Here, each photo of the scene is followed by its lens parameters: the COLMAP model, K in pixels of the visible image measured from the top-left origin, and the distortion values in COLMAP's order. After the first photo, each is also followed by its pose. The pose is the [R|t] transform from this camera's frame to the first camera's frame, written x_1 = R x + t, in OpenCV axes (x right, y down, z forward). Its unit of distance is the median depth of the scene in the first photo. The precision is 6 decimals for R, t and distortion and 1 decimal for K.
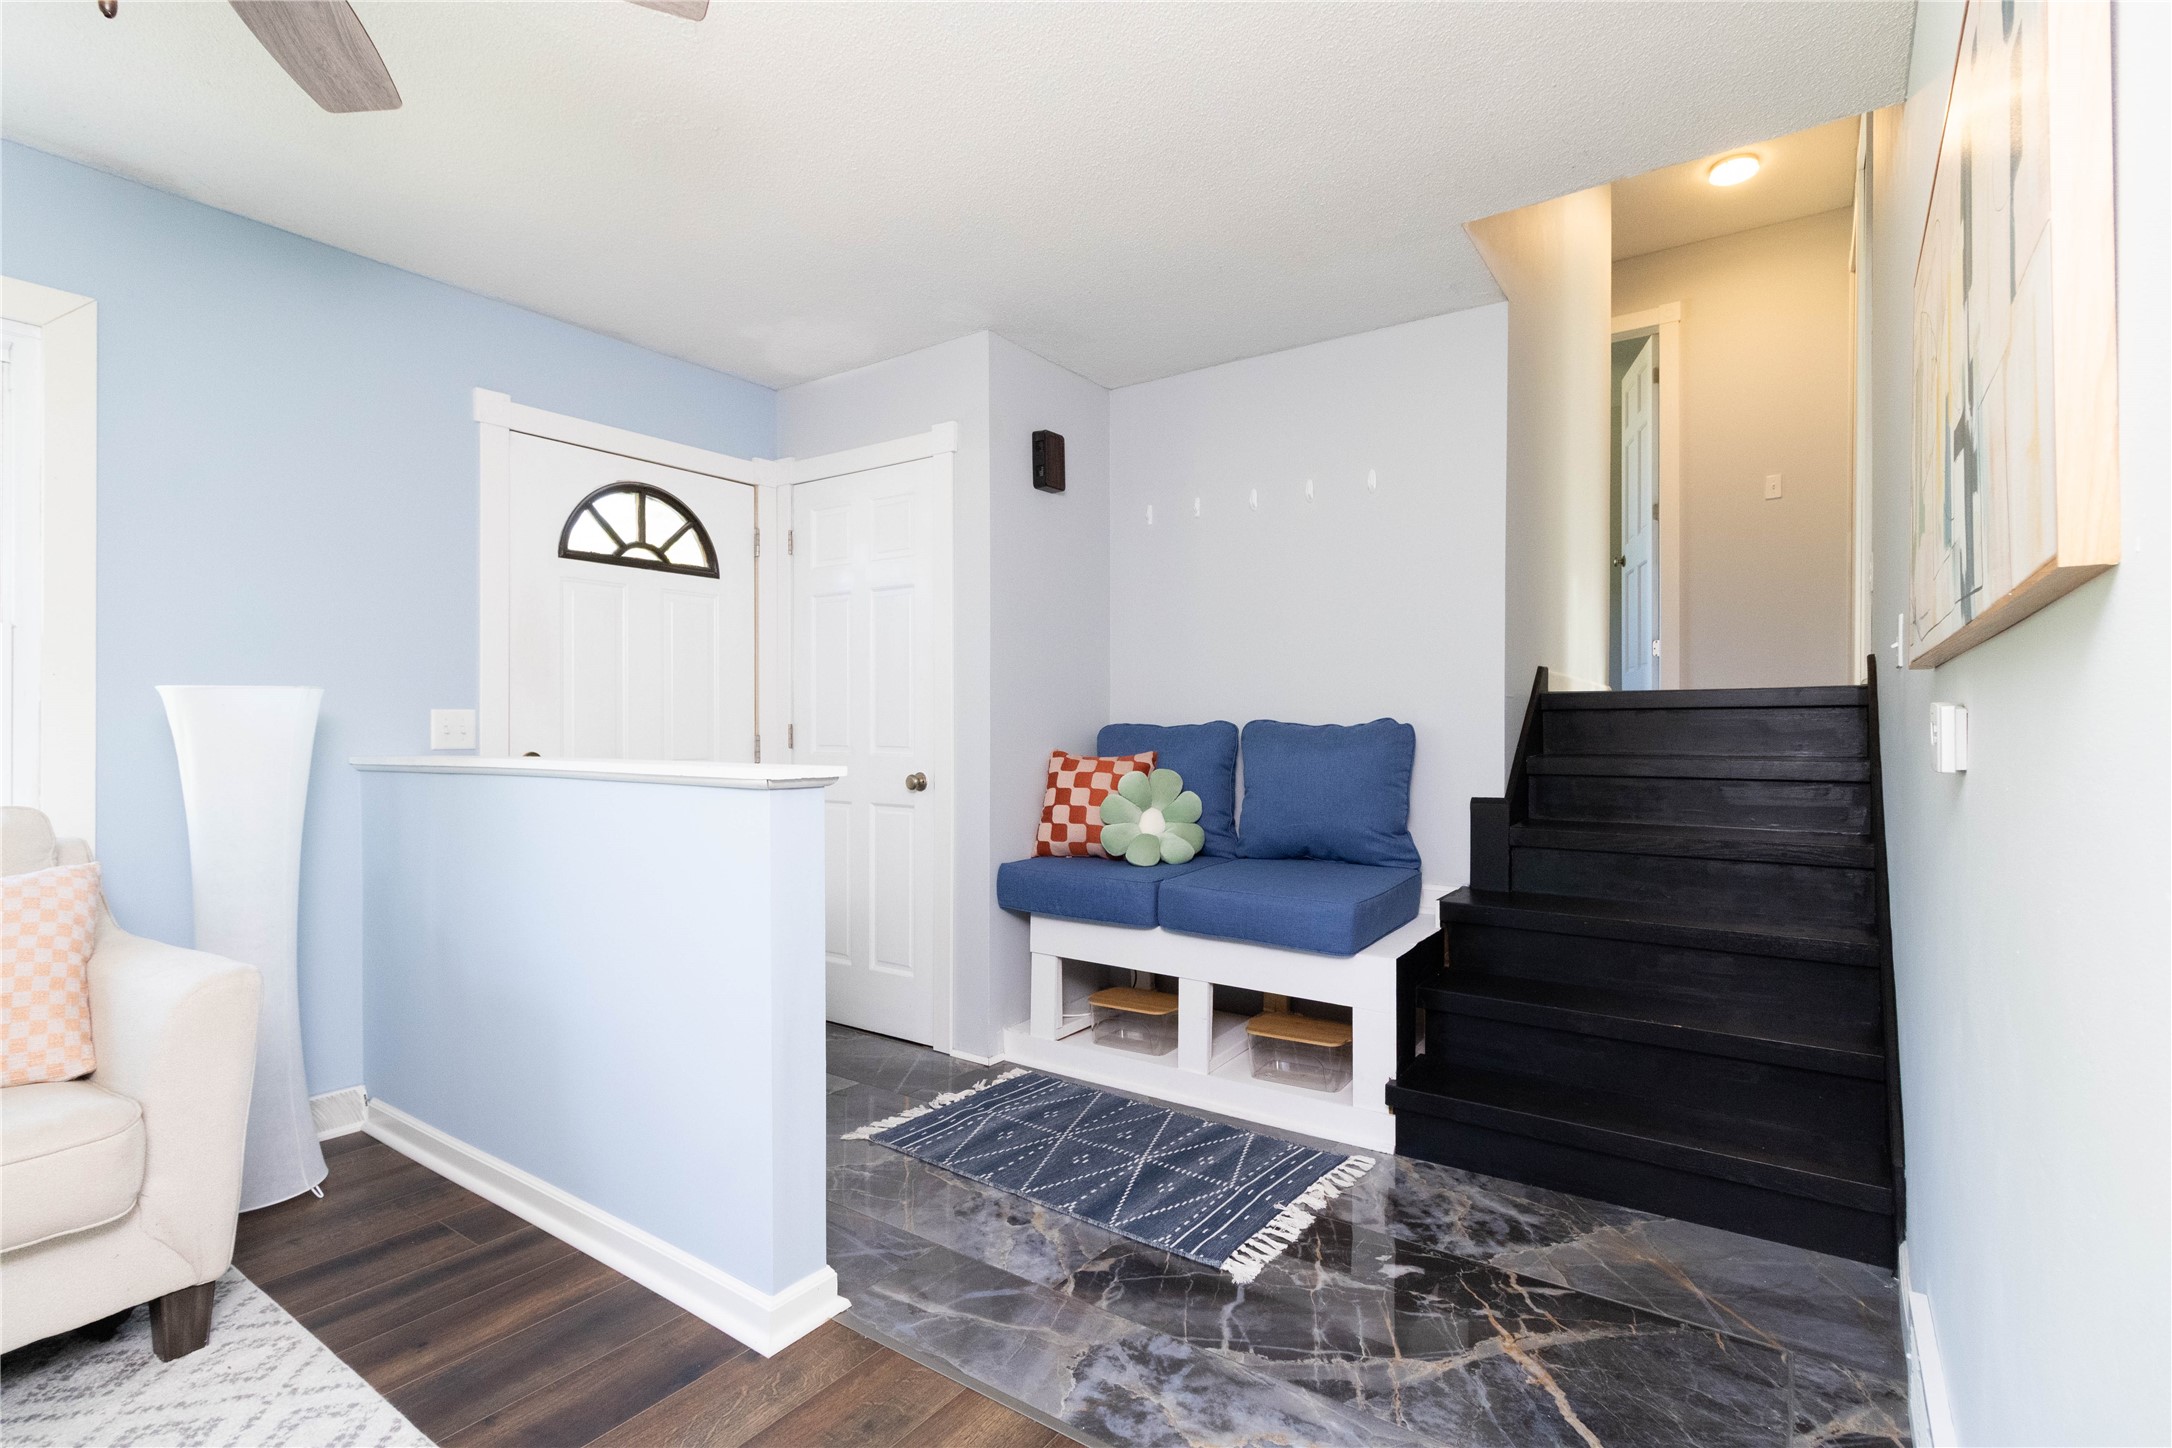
lens RADIAL K [[1028.4, 0, 1092.6], [0, 1028.4, 731.2], [0, 0, 1]] dist [-0.000187, 0.000363]
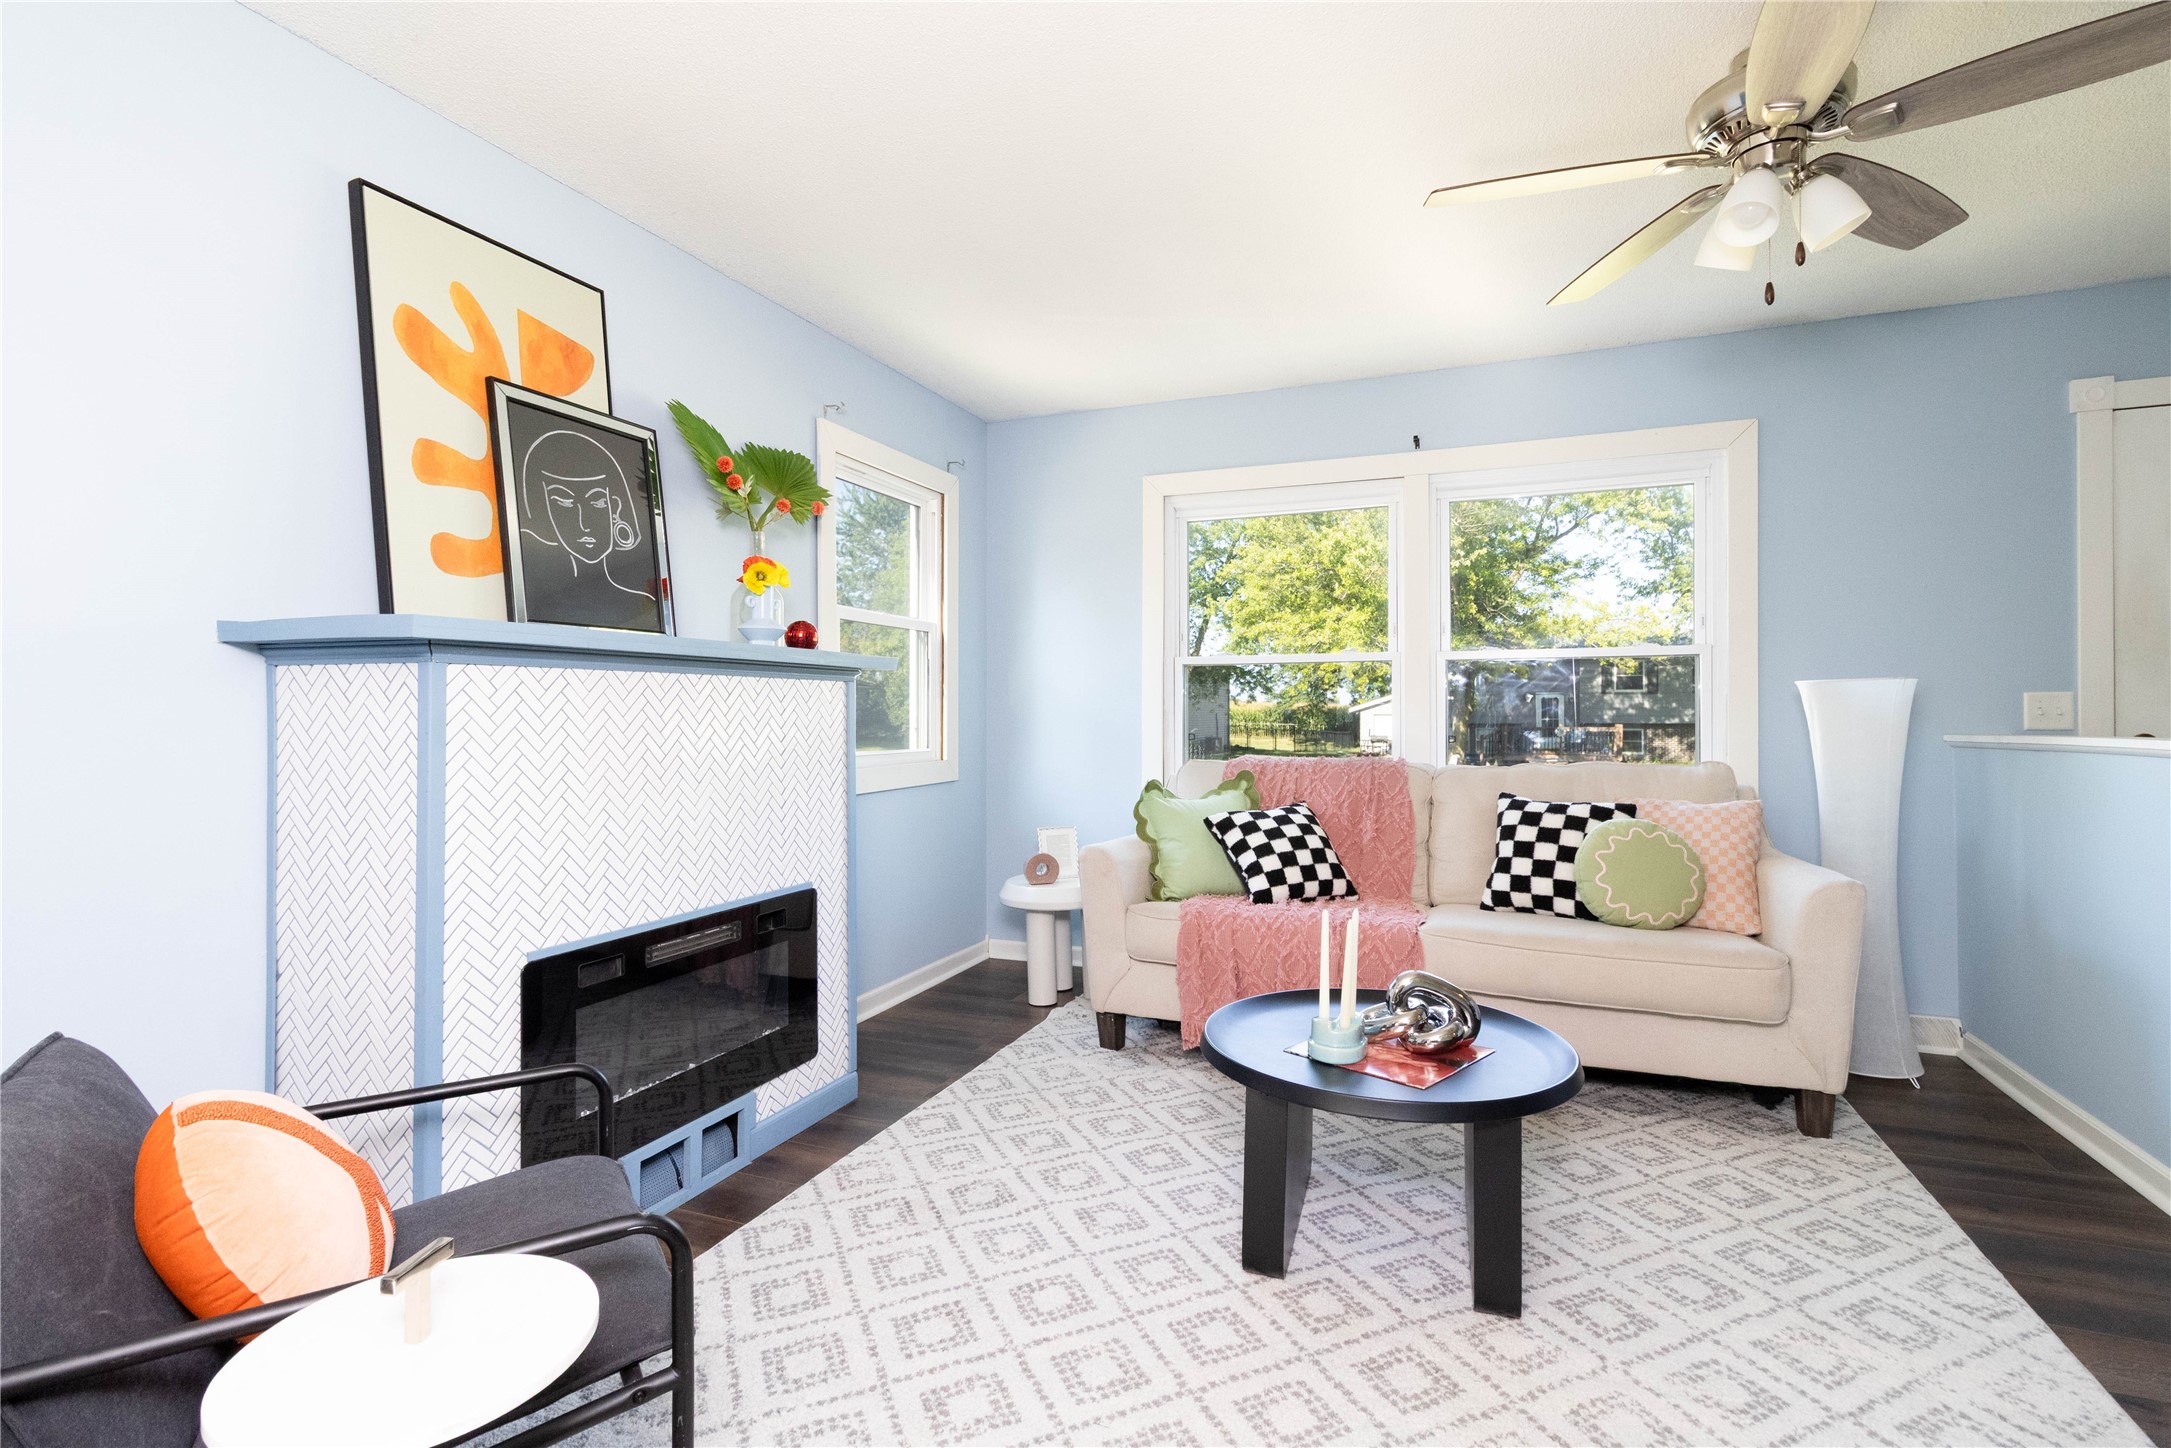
lens RADIAL K [[1028.7, 0, 1091.7], [0, 1028.7, 709.4], [0, 0, 1]] dist [0.001700, 0.001440]
pose [[0.229915, -0.007958, -0.973178, 0.180626], [0.001377, 0.999968, -0.007852, 0.003356], [0.973210, 0.000465, 0.229919, -0.196971]]
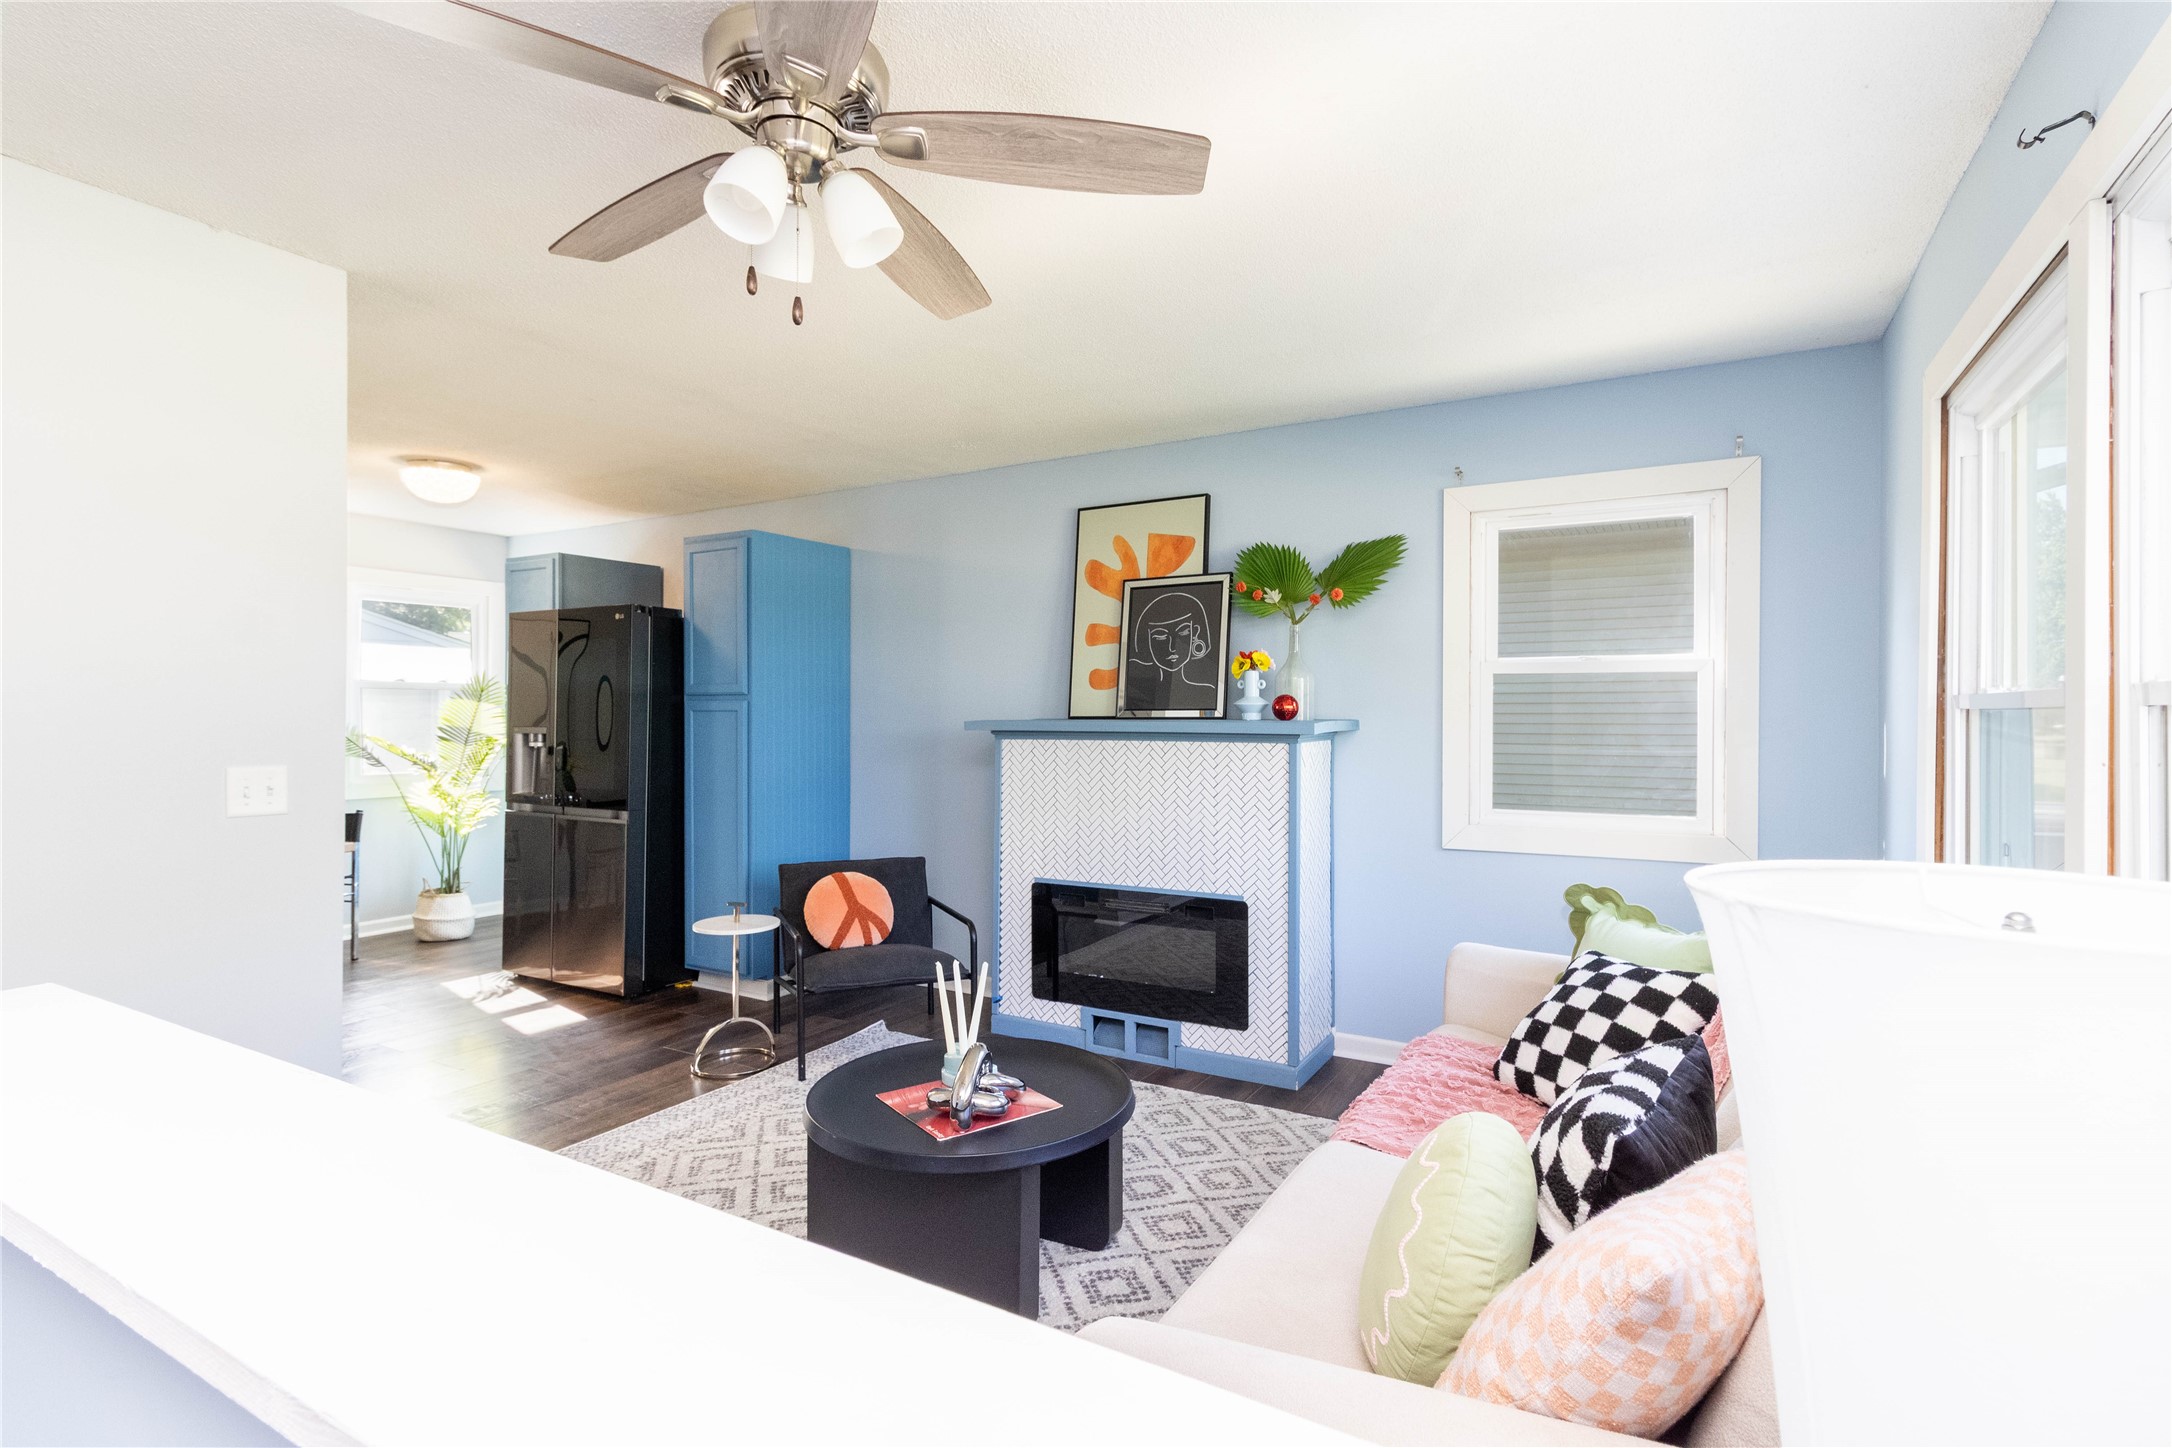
lens RADIAL K [[1043.8, 0, 1107.6], [0, 1043.8, 718.1], [0, 0, 1]] dist [0.001123, 0.000104]
pose [[-0.995411, -0.004949, -0.095568, -0.467947], [-0.005480, 0.999971, 0.005290, -0.062527], [0.095539, 0.005789, -0.995409, 0.926066]]
